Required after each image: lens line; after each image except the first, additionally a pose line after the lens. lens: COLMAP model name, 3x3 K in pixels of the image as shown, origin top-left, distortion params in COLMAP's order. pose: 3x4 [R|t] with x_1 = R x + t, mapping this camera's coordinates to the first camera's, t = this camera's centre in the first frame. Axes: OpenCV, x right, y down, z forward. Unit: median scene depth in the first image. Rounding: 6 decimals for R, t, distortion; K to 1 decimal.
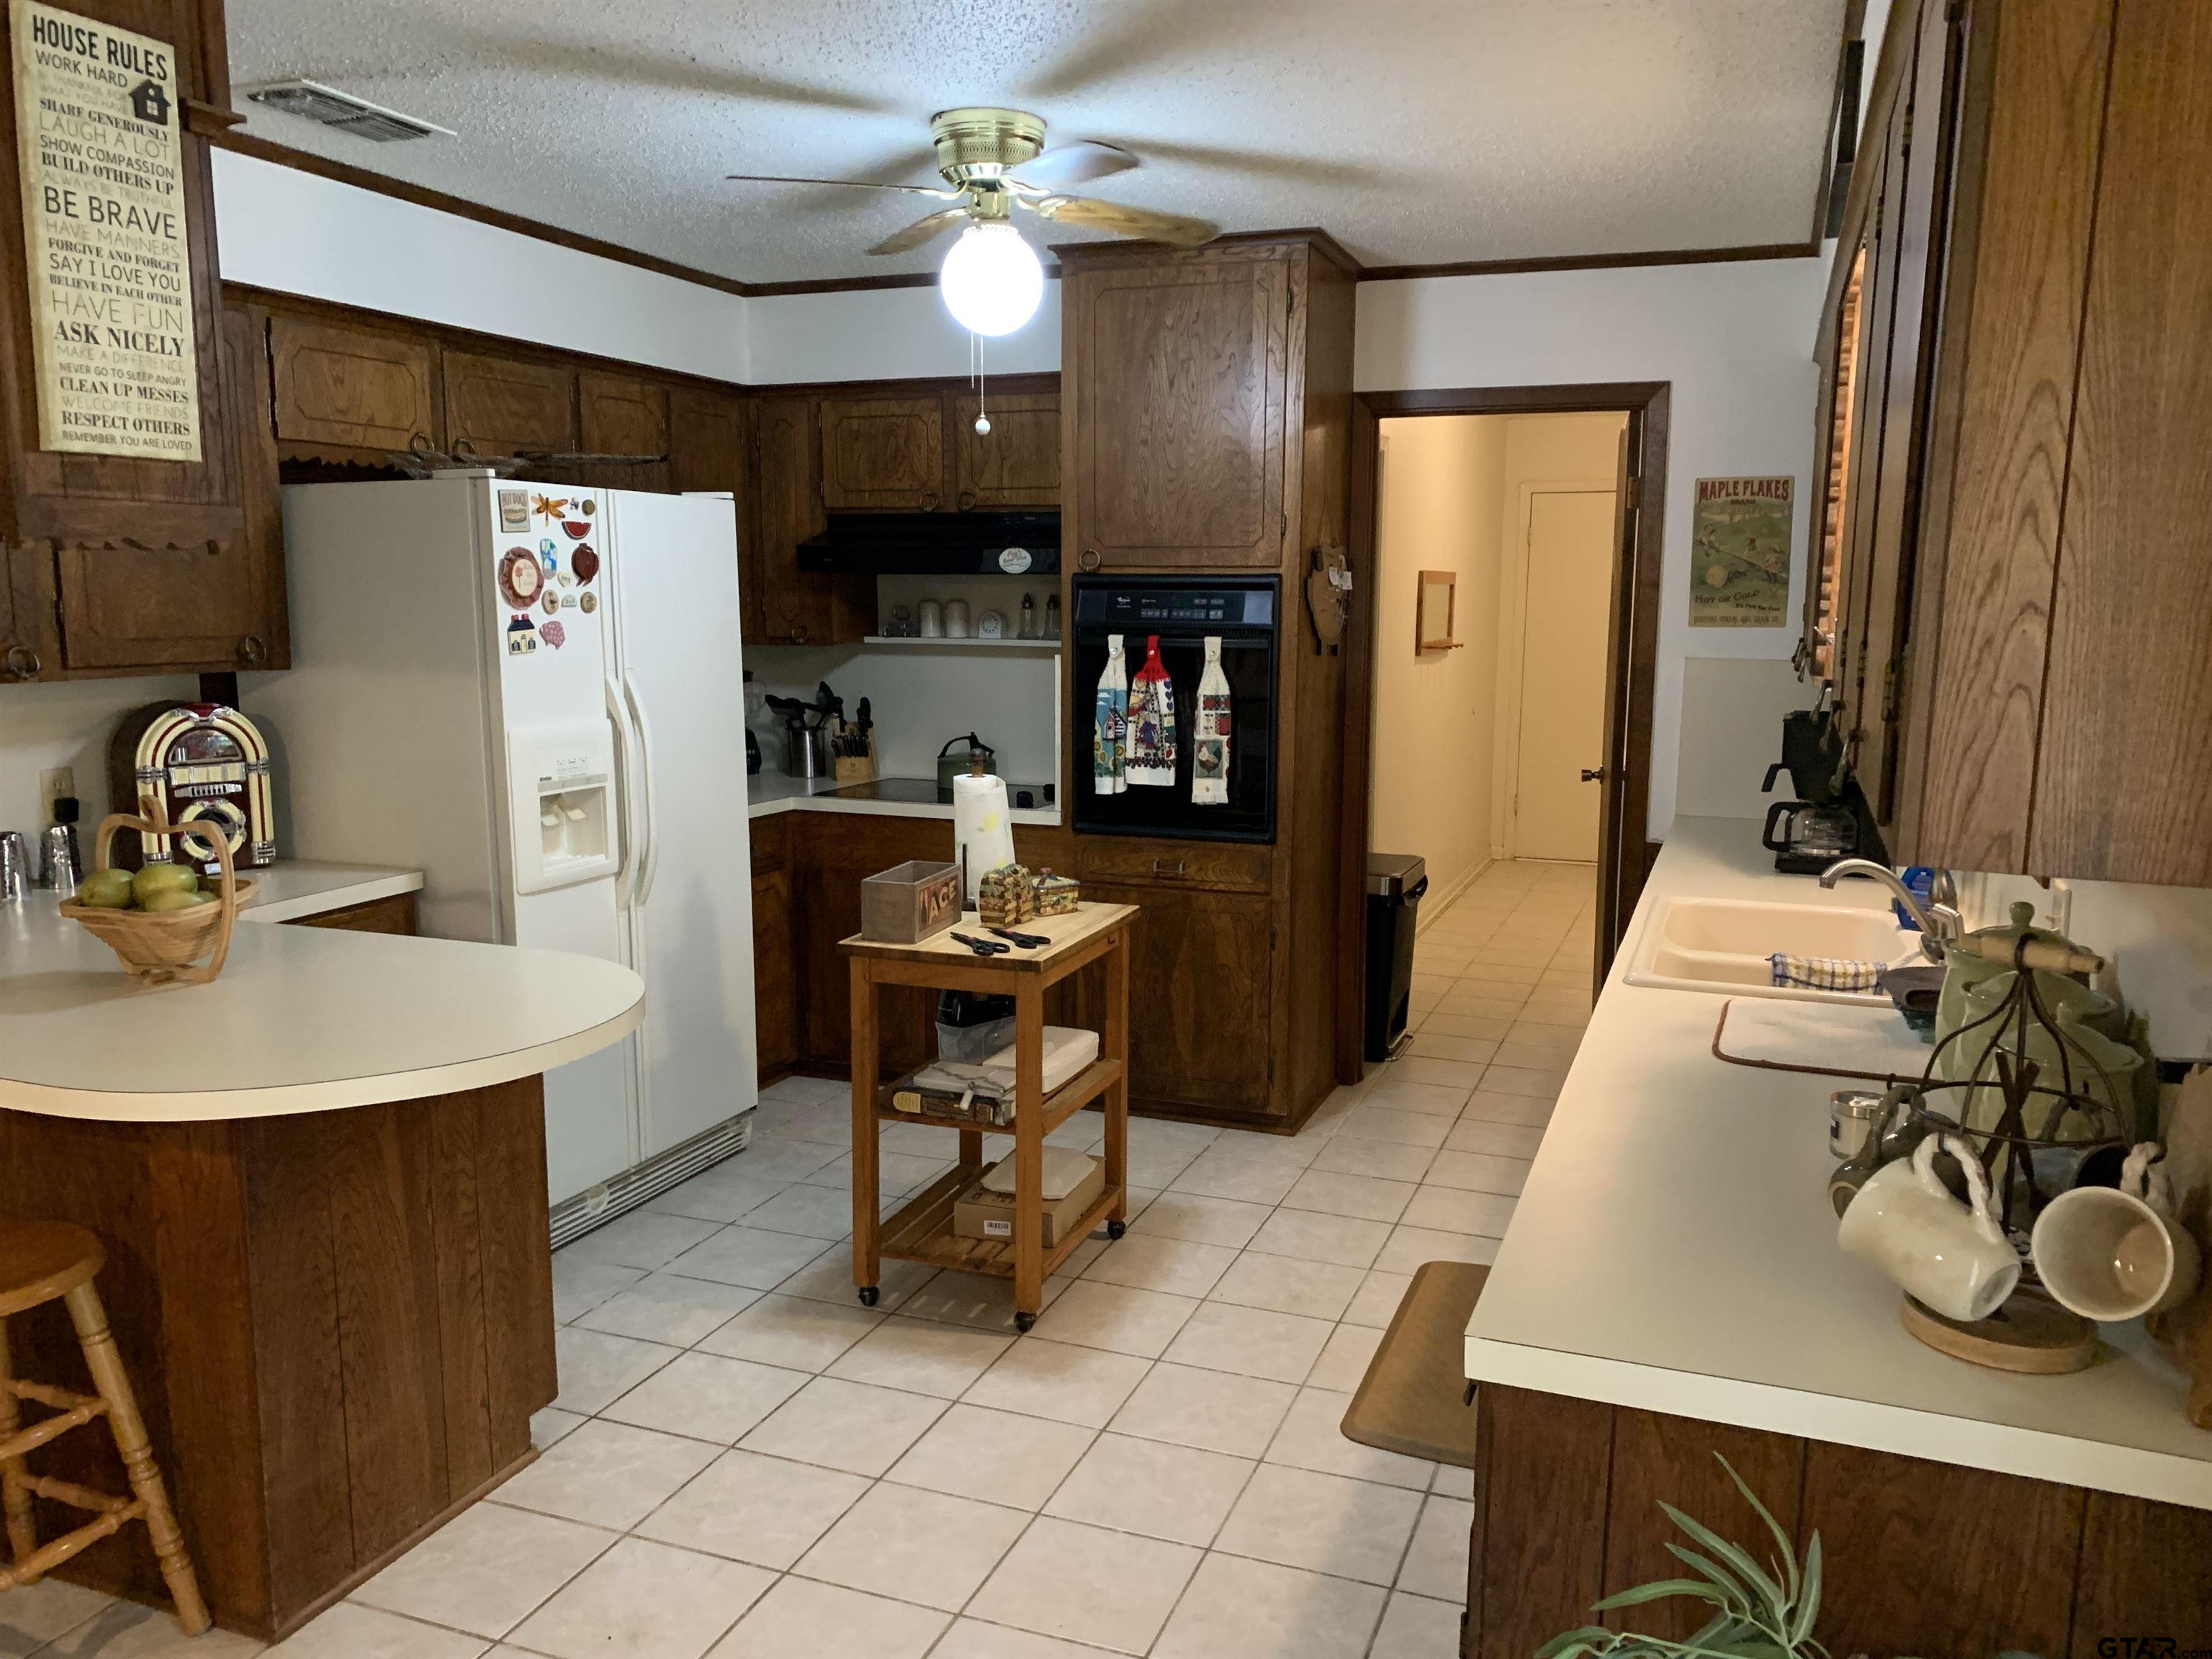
lens RADIAL K [[1687.9, 0, 1106.0], [0, 1687.9, 829.5], [0, 0, 1]] dist [0.076260, -0.078267]
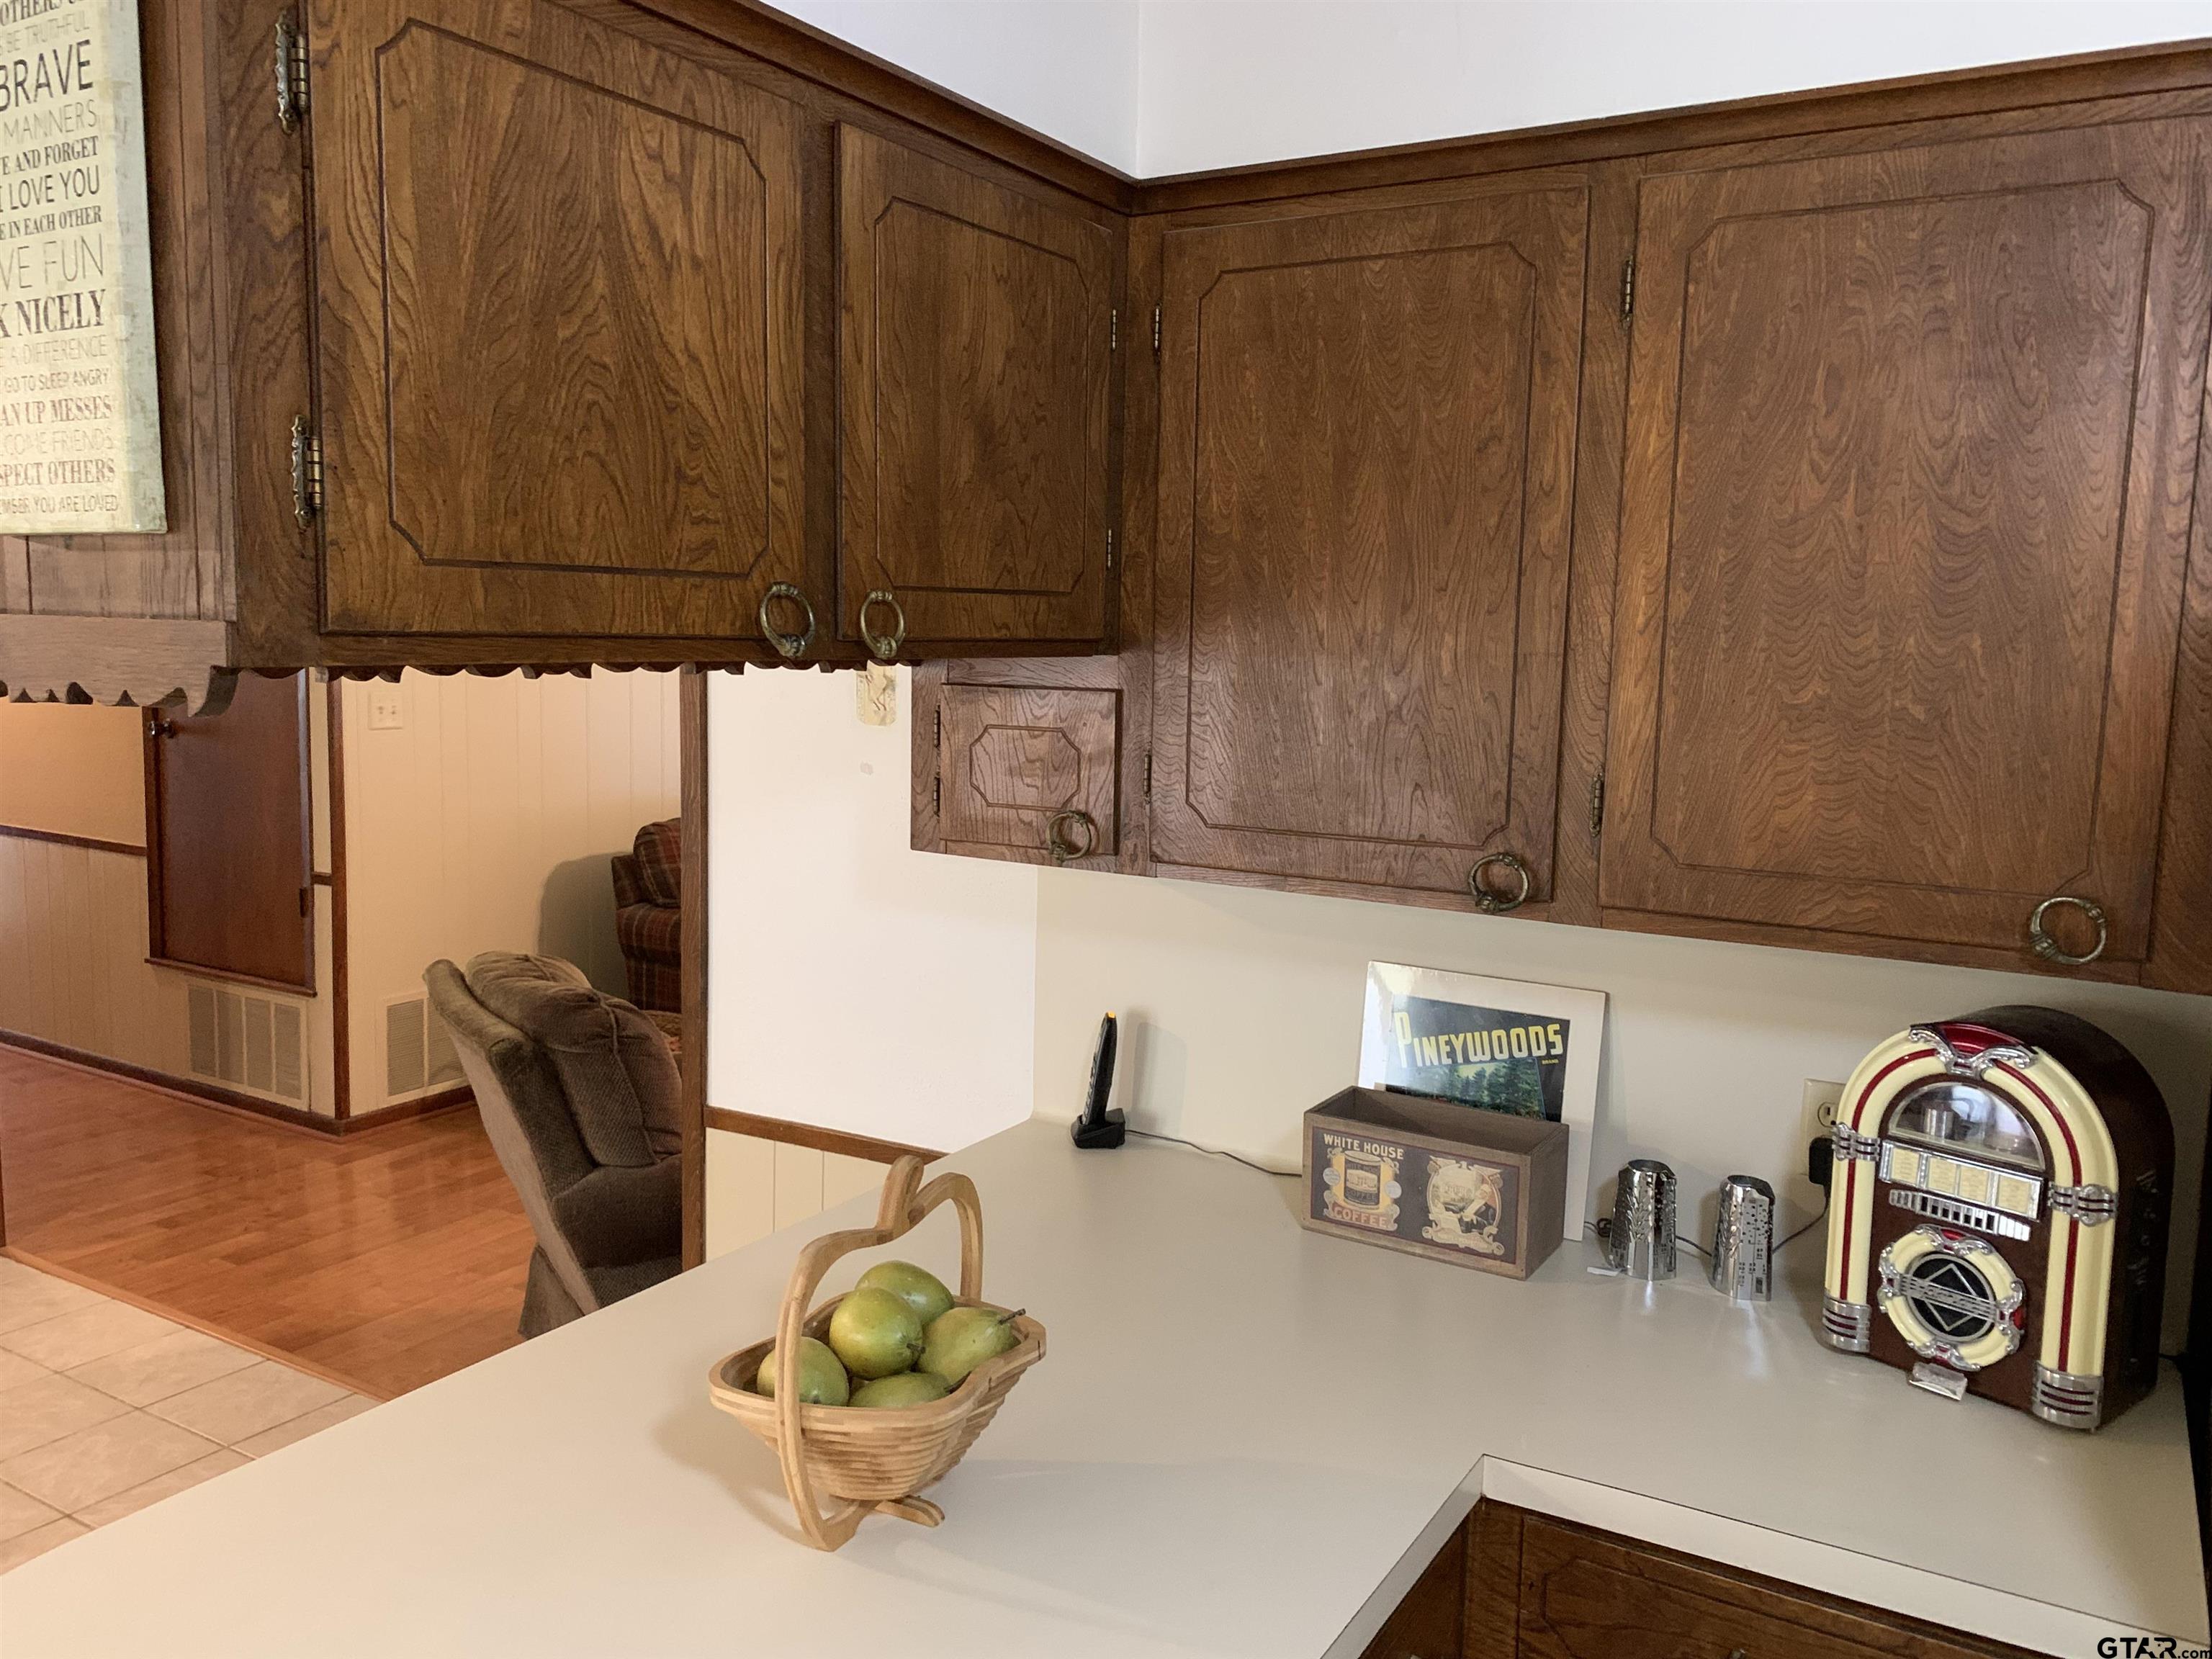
lens RADIAL K [[1687.9, 0, 1106.0], [0, 1687.9, 829.5], [0, 0, 1]] dist [0.076260, -0.078267]
pose [[-0.166472, 0.110583, -0.979826, -0.039283], [-0.164921, 0.976571, 0.138236, -0.121029], [0.972156, 0.184607, -0.144335, 0.671358]]
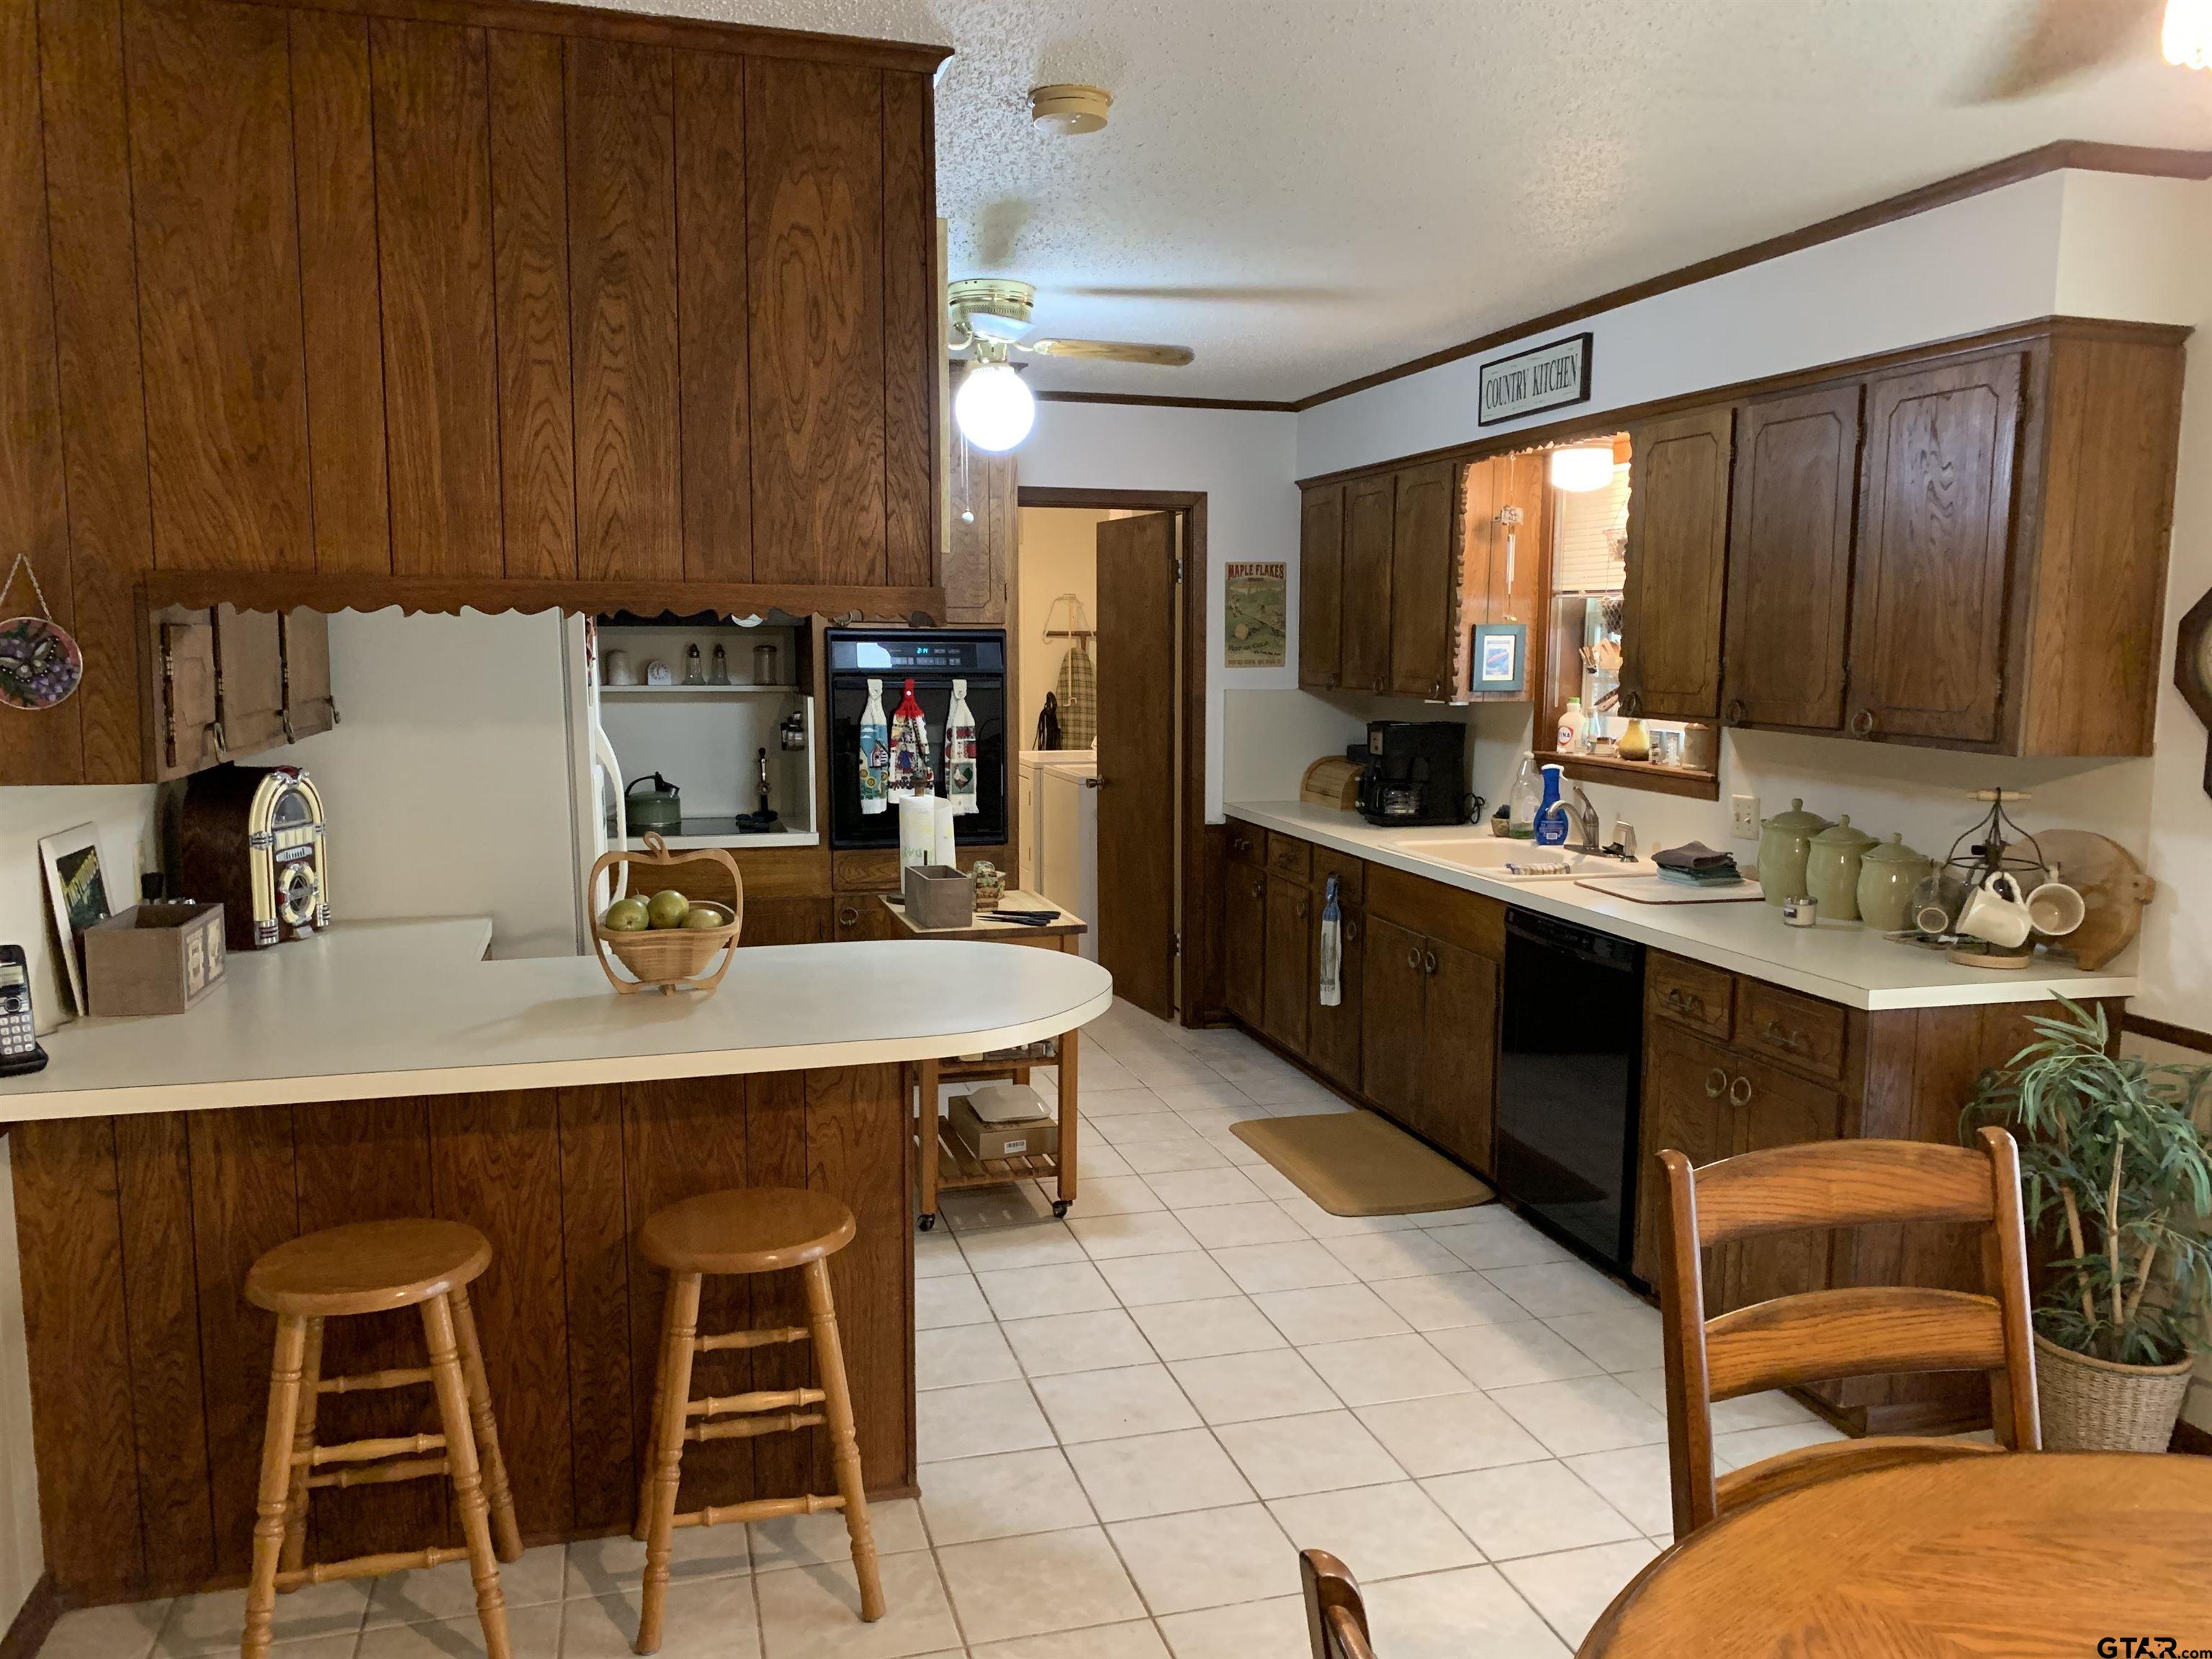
lens RADIAL K [[1683.0, 0, 1125.2], [0, 1683.0, 839.1], [0, 0, 1]] dist [0.048997, -0.068396]
pose [[0.796846, -0.075169, 0.599488, -0.590866], [0.086820, 0.996179, 0.009507, 0.001062], [-0.597912, 0.044471, 0.800327, -0.052940]]
